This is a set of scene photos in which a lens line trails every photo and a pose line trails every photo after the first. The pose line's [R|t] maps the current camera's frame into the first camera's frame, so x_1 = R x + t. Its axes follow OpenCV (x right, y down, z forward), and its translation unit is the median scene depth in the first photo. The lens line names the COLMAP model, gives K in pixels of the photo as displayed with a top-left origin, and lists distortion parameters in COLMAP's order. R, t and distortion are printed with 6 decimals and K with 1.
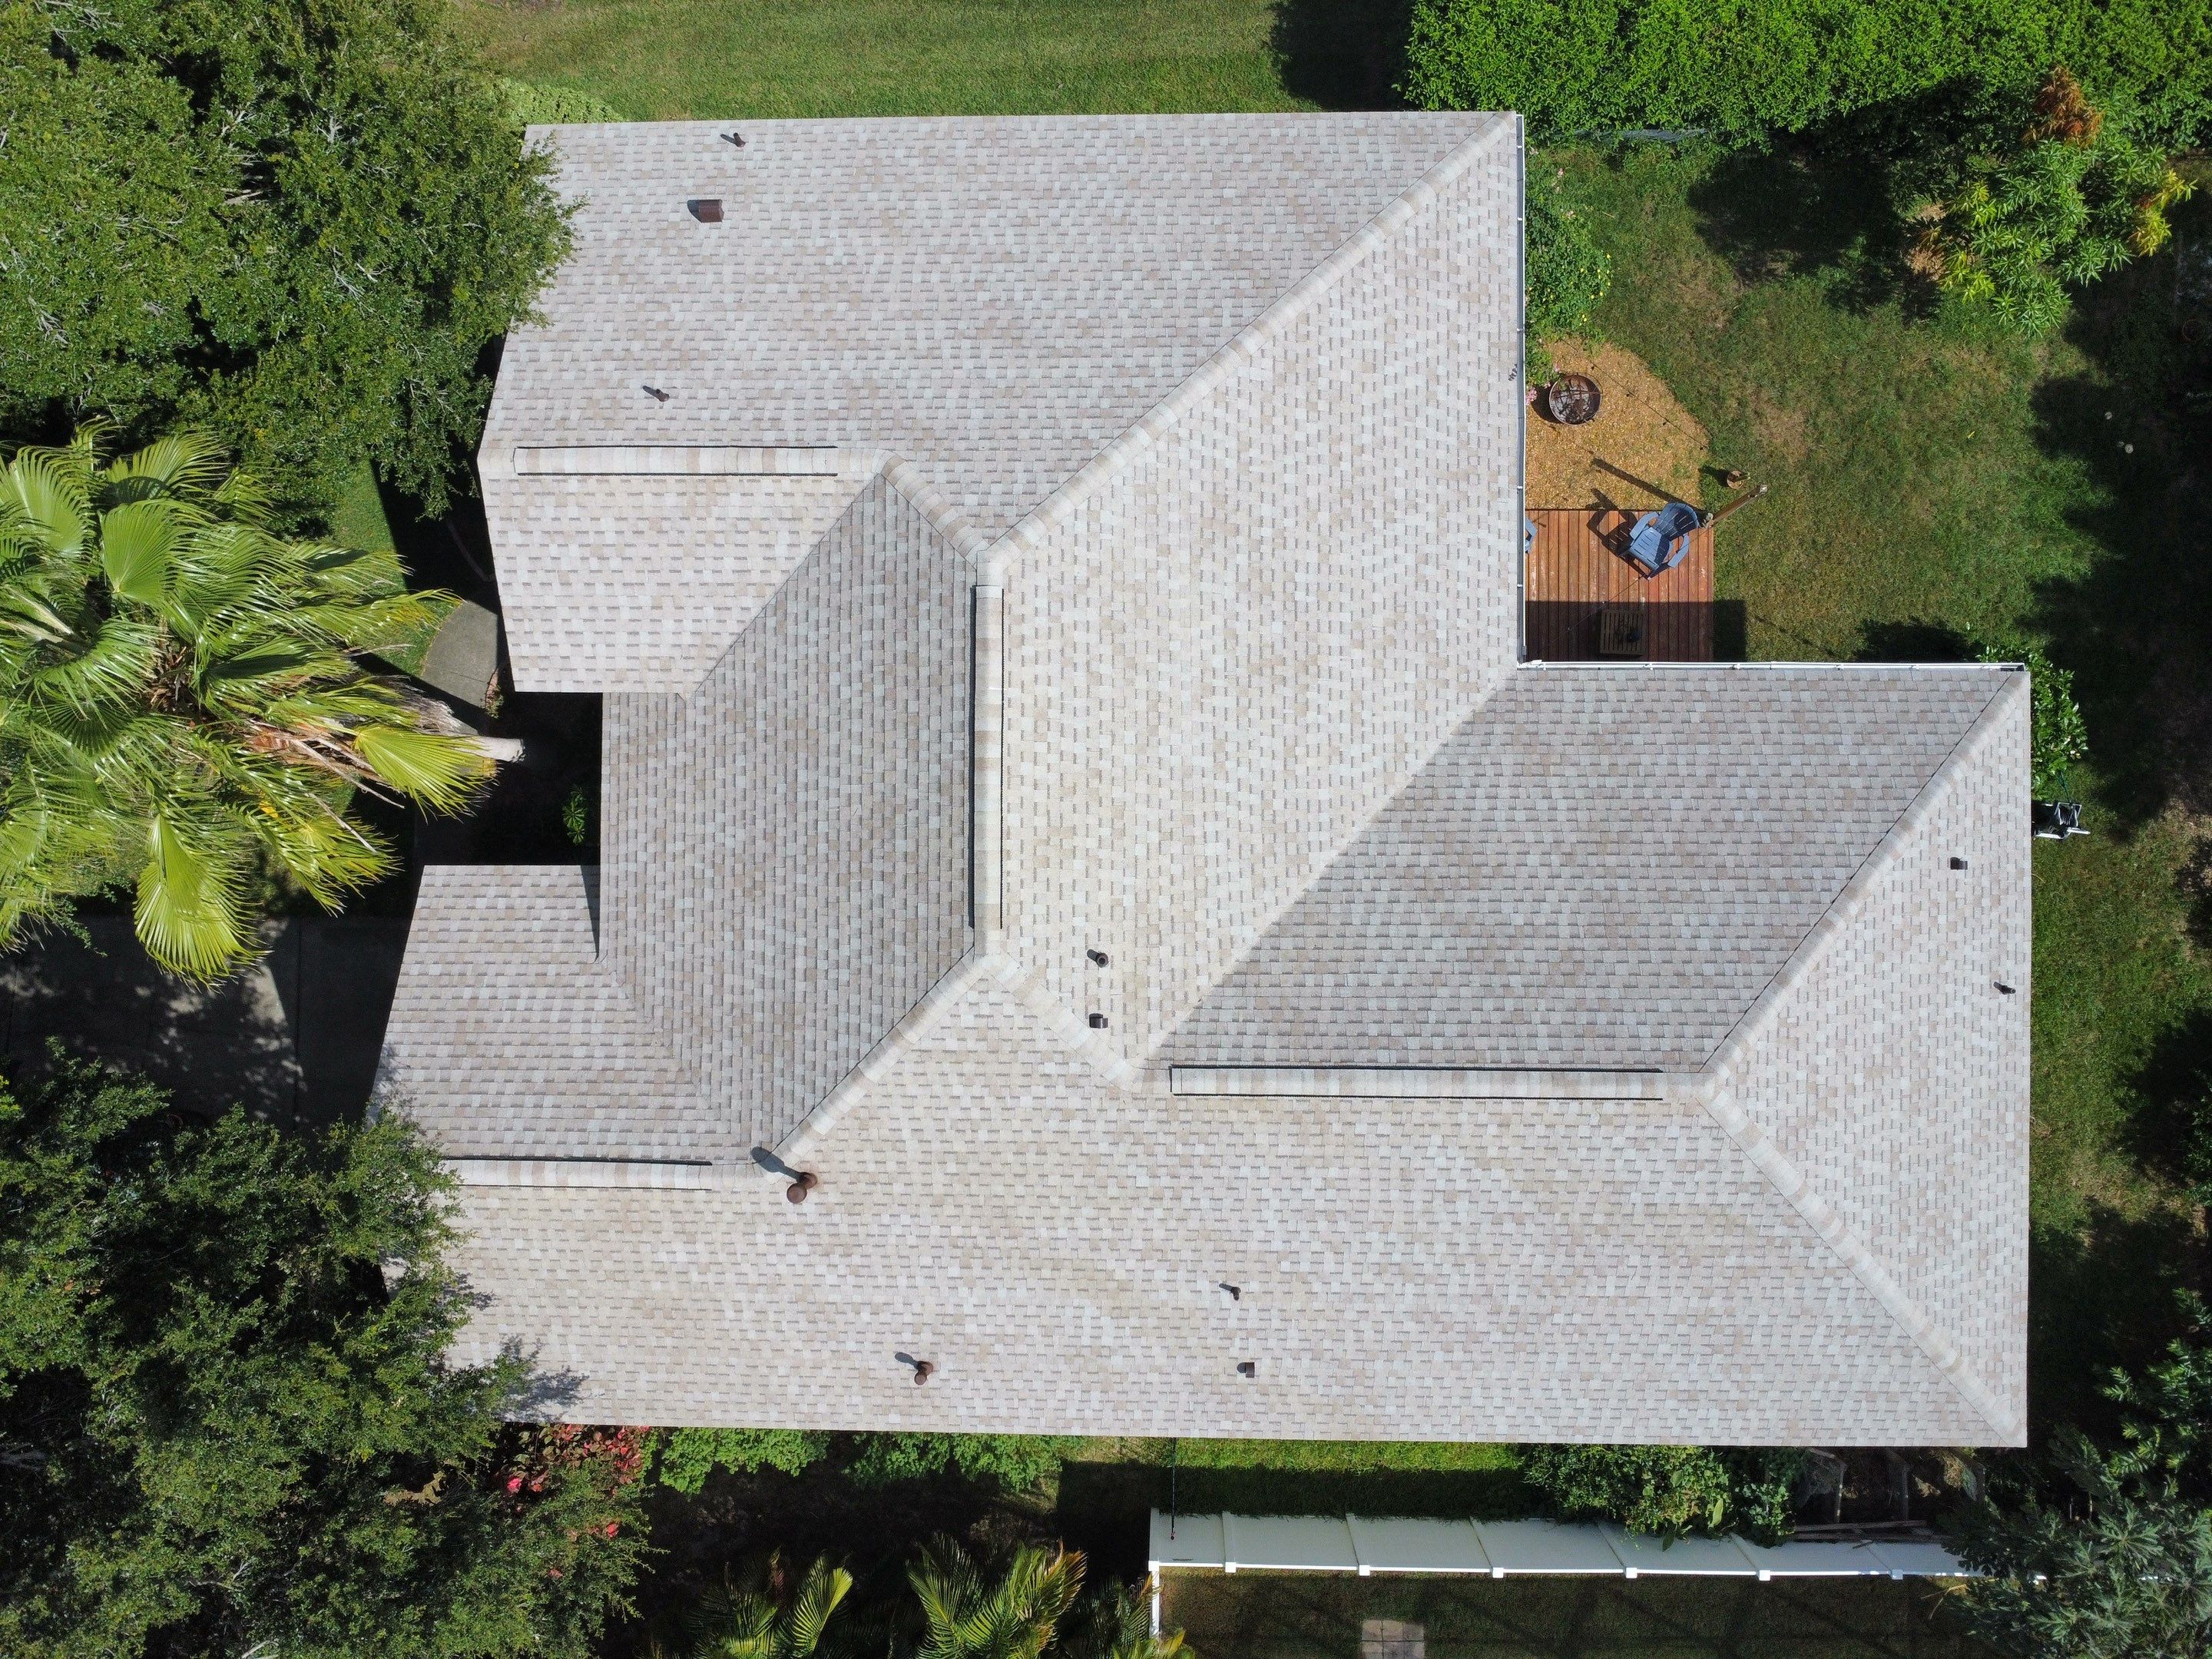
lens RADIAL K [[1600.6, 0, 1093.1], [0, 1600.6, 816.5], [0, 0, 1]] dist [-0.028554, -0.004332]
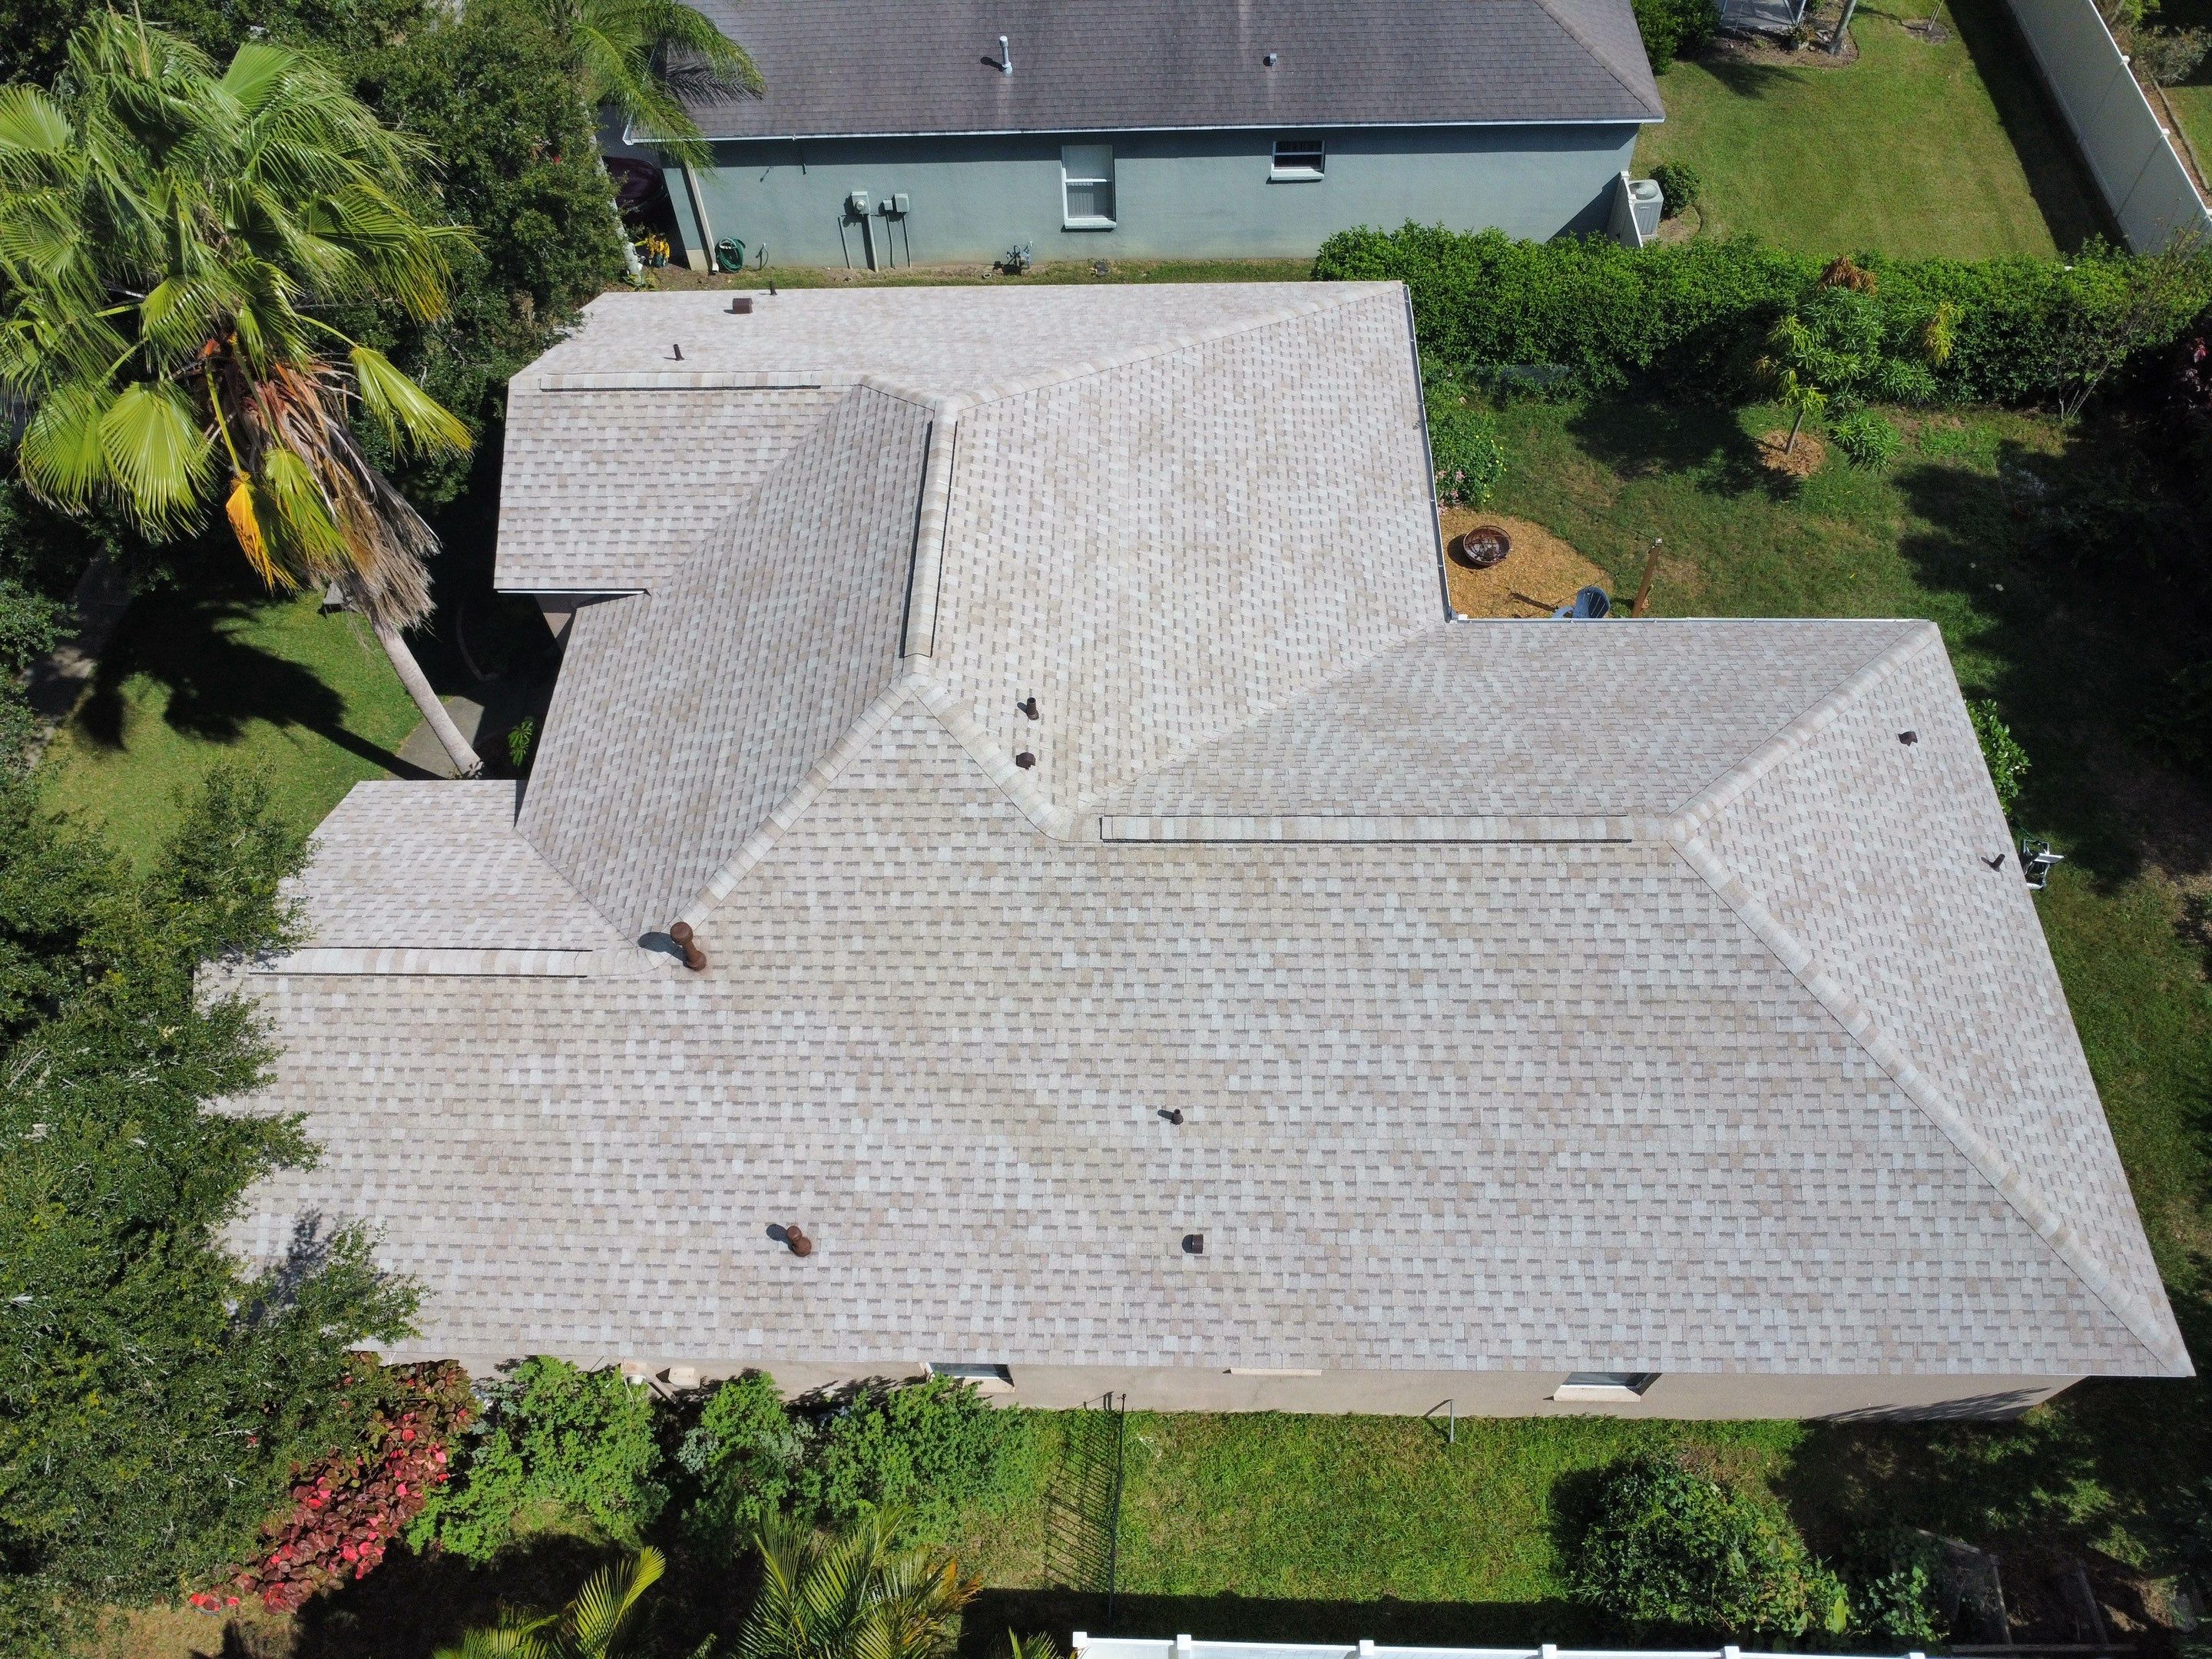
lens RADIAL K [[1600.6, 0, 1094.5], [0, 1600.6, 823.9], [0, 0, 1]] dist [-0.028554, -0.004332]
pose [[0.999747, 0.019221, -0.011696, 0.052103], [-0.022489, 0.837207, -0.546424, 0.627874], [-0.000710, 0.546549, 0.837427, 0.202111]]
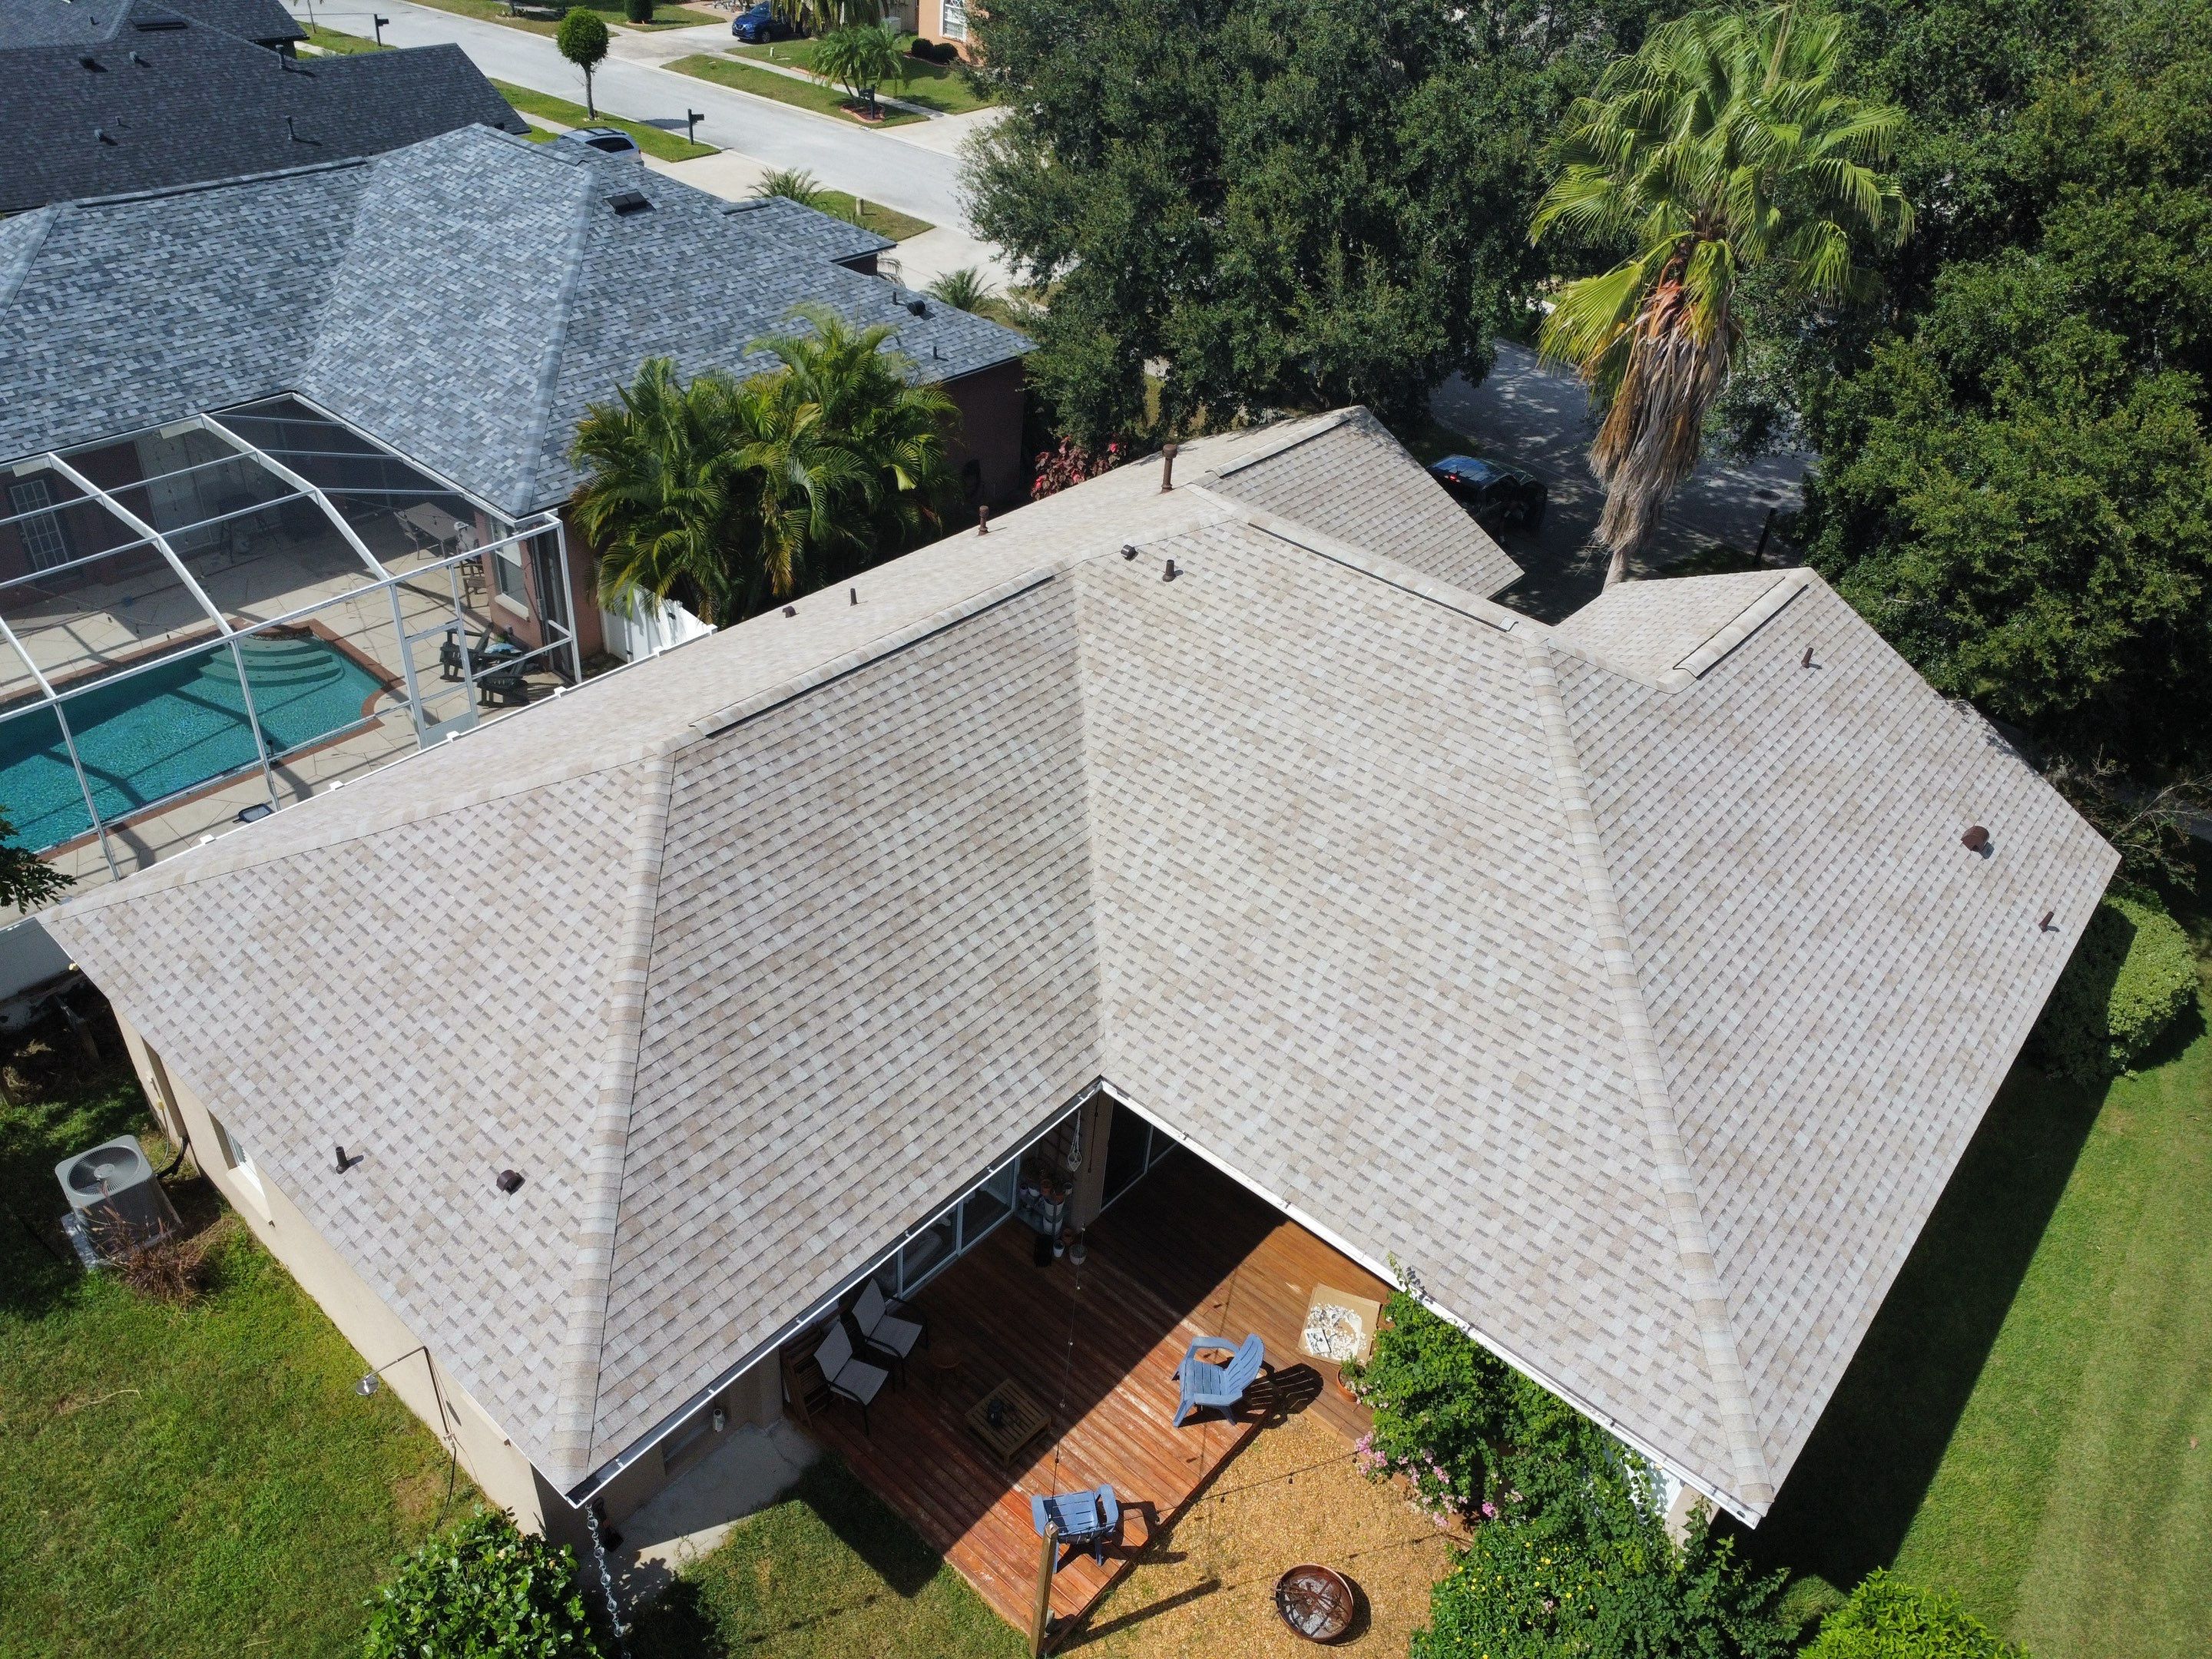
lens RADIAL K [[1600.6, 0, 1093.4], [0, 1600.6, 827.3], [0, 0, 1]] dist [-0.028554, -0.004332]
pose [[-0.645313, 0.441841, -0.623175, 0.755640], [-0.762795, -0.416914, 0.494294, -0.461093], [-0.041411, 0.794329, 0.606075, 0.426471]]
